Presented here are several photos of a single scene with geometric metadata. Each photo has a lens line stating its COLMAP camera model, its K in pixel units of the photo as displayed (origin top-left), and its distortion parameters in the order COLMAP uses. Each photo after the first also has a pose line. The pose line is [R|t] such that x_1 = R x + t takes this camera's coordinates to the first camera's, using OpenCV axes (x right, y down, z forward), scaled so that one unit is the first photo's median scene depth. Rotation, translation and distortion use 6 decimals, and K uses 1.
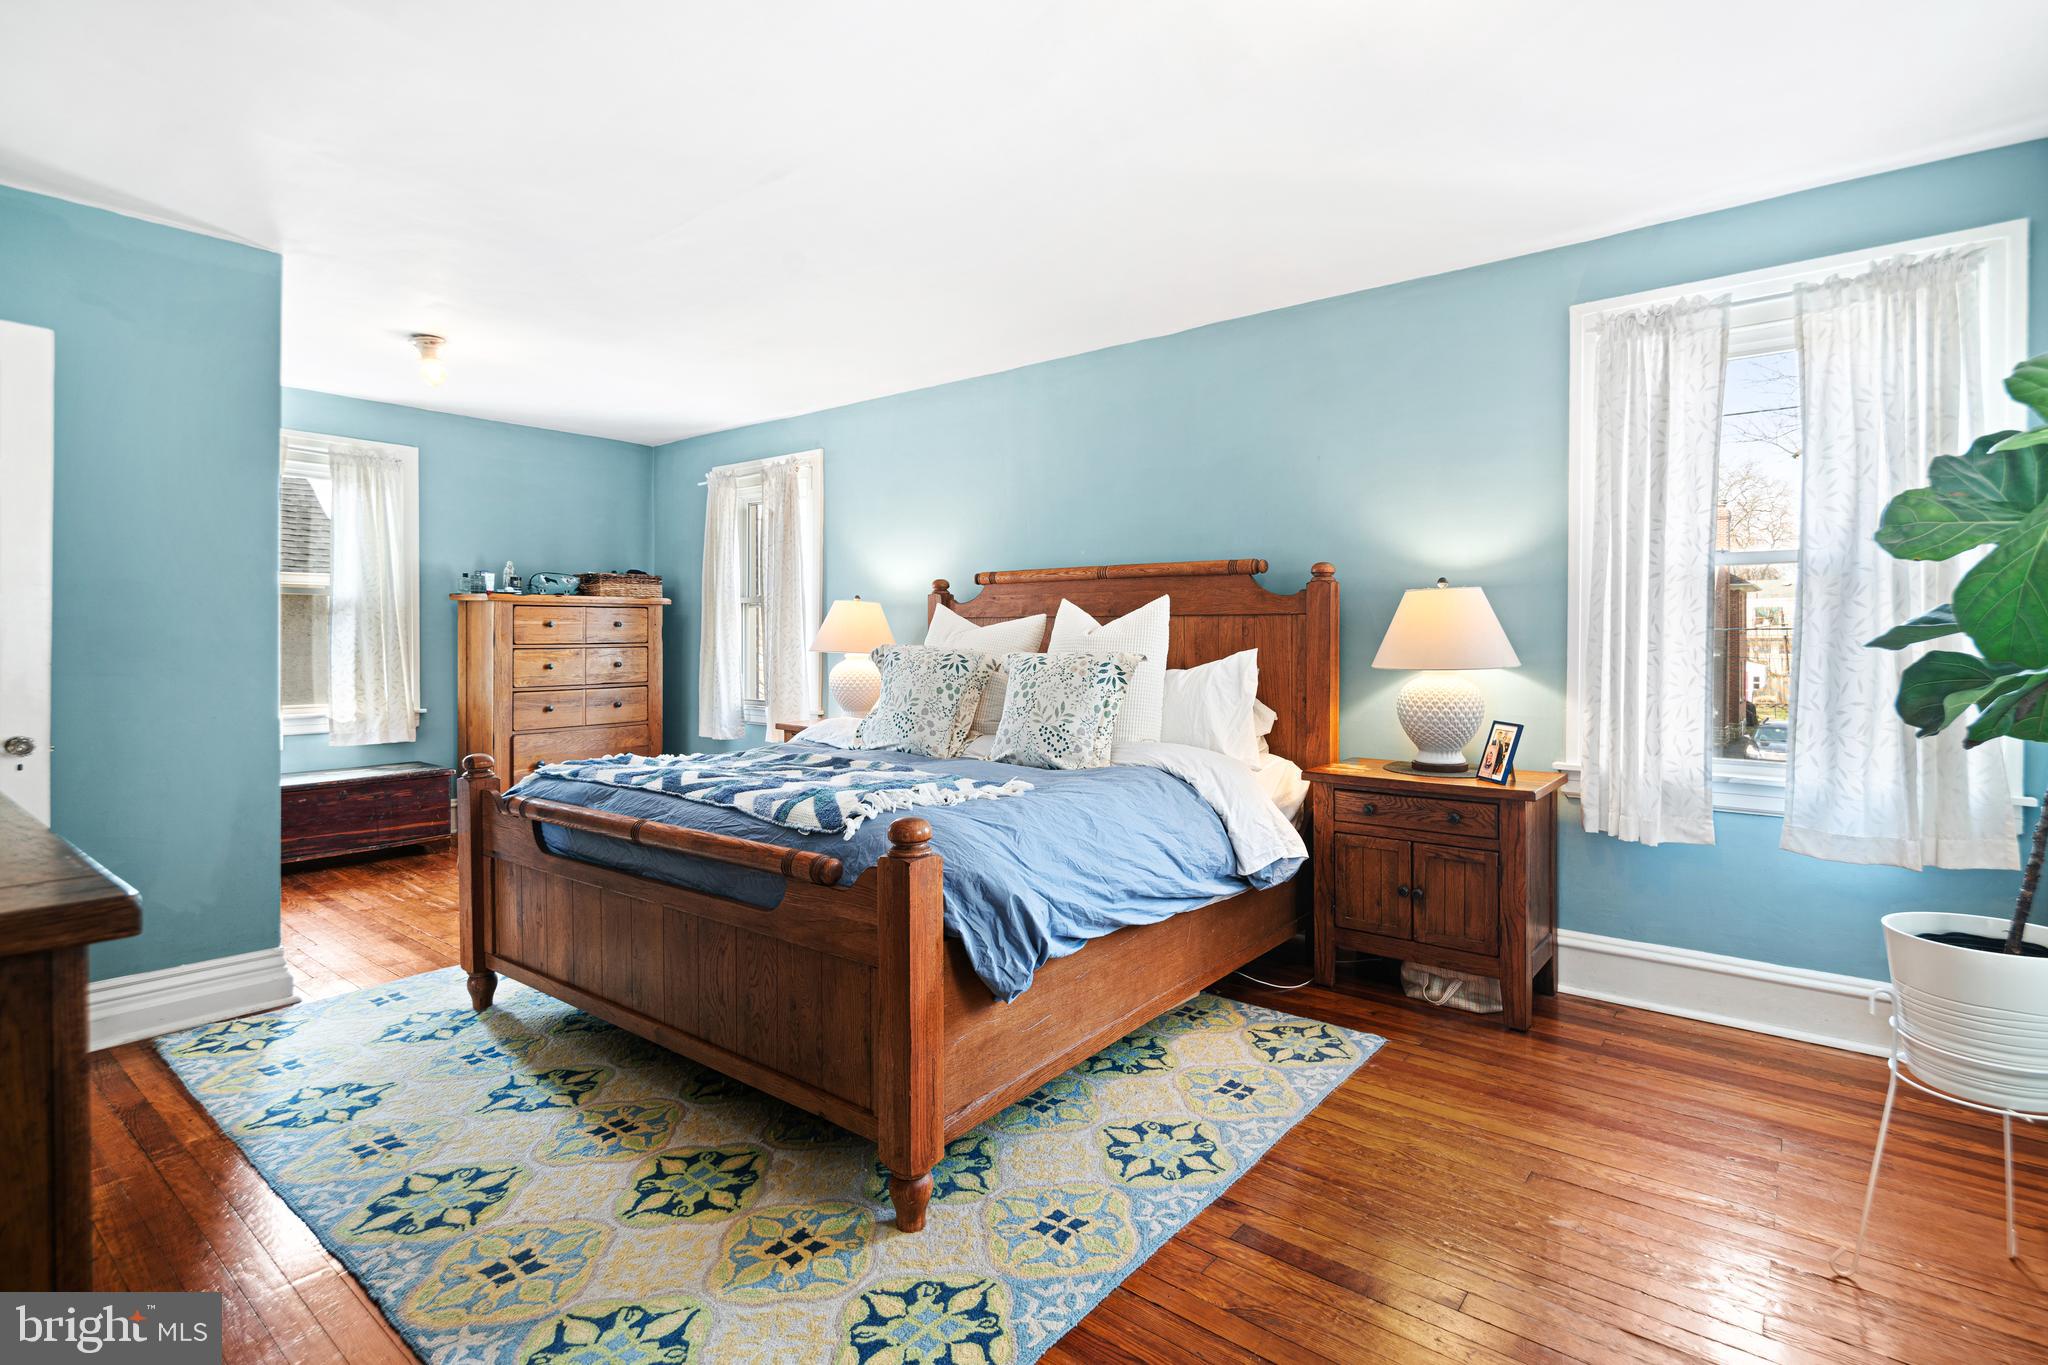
lens RADIAL K [[992.9, 0, 1027.7], [0, 992.9, 650.0], [0, 0, 1]] dist [0.000461, -0.000760]
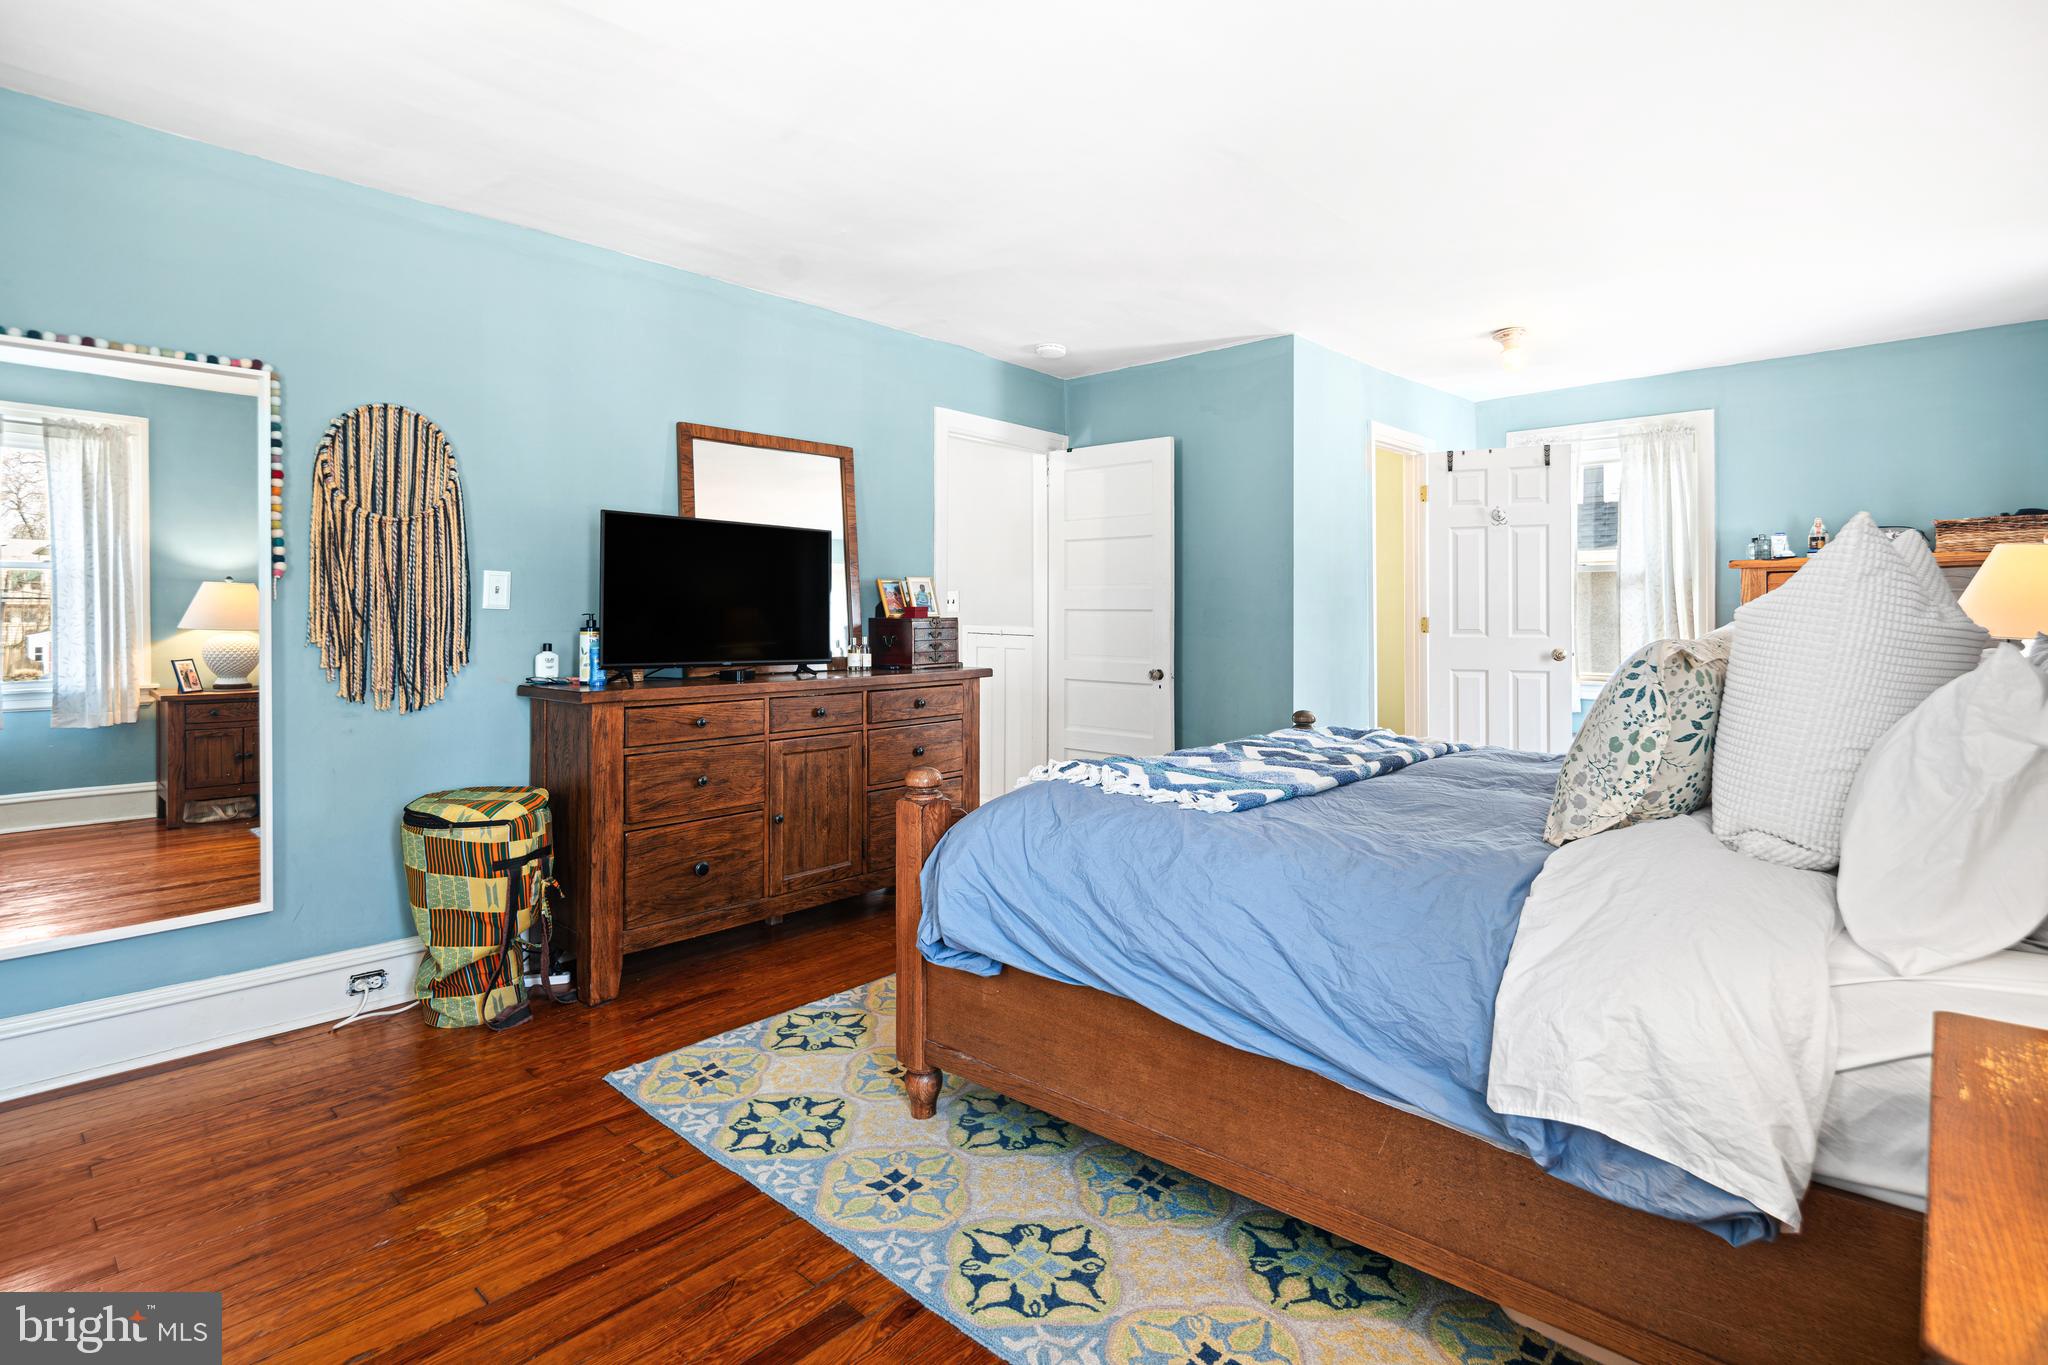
lens RADIAL K [[996.7, 0, 1032.1], [0, 996.7, 611.2], [0, 0, 1]] dist [0.004117, 0.000420]
pose [[-0.055084, -0.001323, -0.998481, 0.927155], [-0.010167, 0.999948, -0.000764, -0.014234], [0.998430, 0.010109, -0.055095, 1.043603]]
